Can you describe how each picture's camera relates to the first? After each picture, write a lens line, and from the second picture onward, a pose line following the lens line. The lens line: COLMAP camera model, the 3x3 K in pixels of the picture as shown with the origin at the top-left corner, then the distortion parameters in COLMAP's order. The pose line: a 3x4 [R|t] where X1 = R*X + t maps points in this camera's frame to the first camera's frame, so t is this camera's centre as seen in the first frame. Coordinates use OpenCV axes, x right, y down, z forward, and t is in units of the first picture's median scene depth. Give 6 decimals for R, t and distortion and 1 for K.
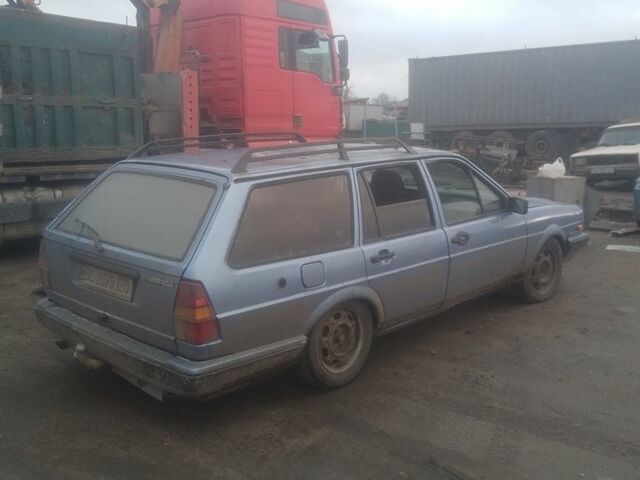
lens RADIAL K [[700.9, 0, 321.9], [0, 700.9, 238.8], [0, 0, 1]] dist [0.174539, -0.403922]
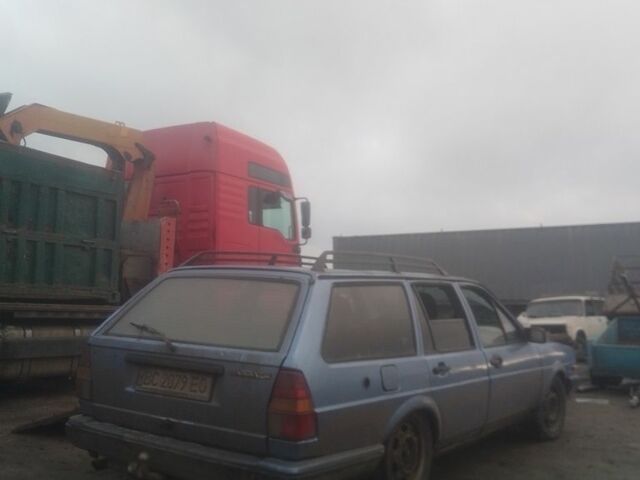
lens RADIAL K [[700.9, 0, 321.9], [0, 700.9, 238.8], [0, 0, 1]] dist [0.174539, -0.403922]
pose [[0.990064, 0.038353, 0.135285, -0.218374], [-0.002477, 0.966692, -0.255930, 0.102477], [-0.140595, 0.253052, 0.957182, 0.026987]]
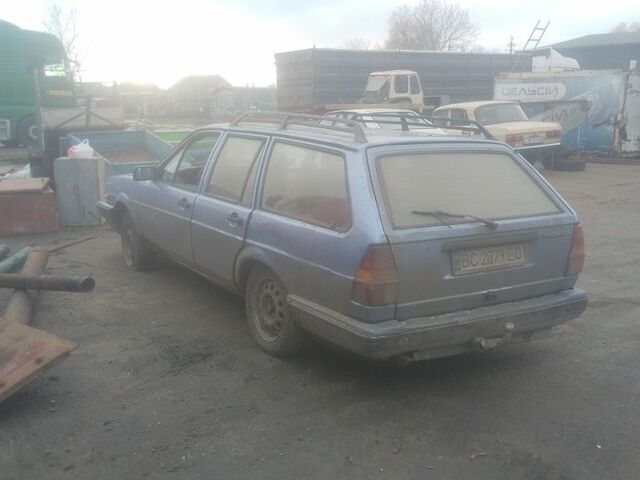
lens RADIAL K [[700.9, 0, 321.9], [0, 700.9, 238.8], [0, 0, 1]] dist [0.174539, -0.403922]
pose [[0.218505, -0.181814, 0.958749, -1.158177], [0.165428, 0.975171, 0.147226, -0.134884], [-0.961712, 0.126435, 0.243156, 0.876611]]
